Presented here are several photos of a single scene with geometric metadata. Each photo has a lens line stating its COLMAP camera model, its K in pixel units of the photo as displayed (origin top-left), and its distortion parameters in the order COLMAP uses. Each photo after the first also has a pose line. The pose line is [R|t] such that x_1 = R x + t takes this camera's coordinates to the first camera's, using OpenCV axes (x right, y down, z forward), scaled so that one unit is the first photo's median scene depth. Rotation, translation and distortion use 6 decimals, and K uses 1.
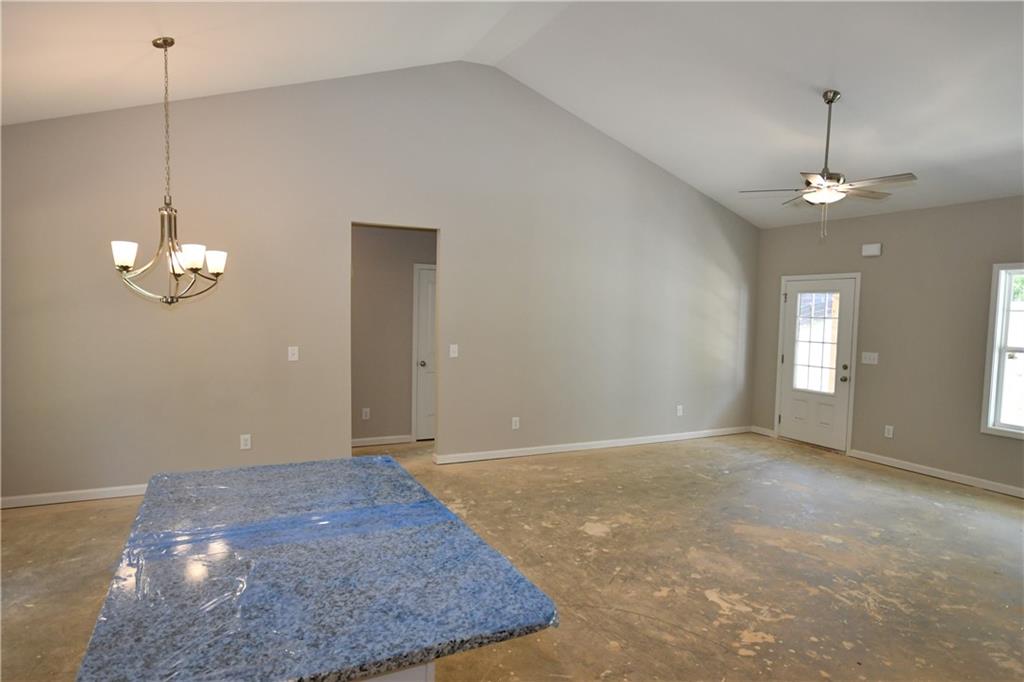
lens RADIAL K [[586.6, 0, 509.4], [0, 586.6, 346.1], [0, 0, 1]] dist [-0.013037, 0.011302]
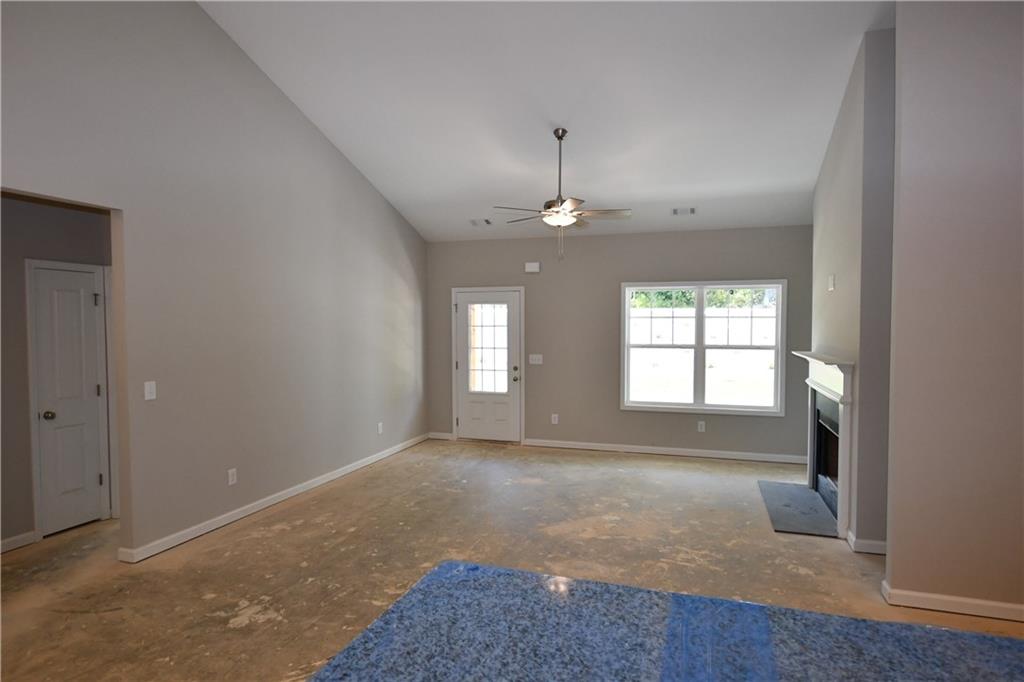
lens RADIAL K [[586.6, 0, 509.4], [0, 586.6, 346.1], [0, 0, 1]] dist [-0.013037, 0.011302]
pose [[0.703753, -0.052459, 0.708505, -0.359461], [0.061484, 0.998026, 0.012824, -0.033929], [-0.707779, 0.034537, 0.705589, 0.283155]]
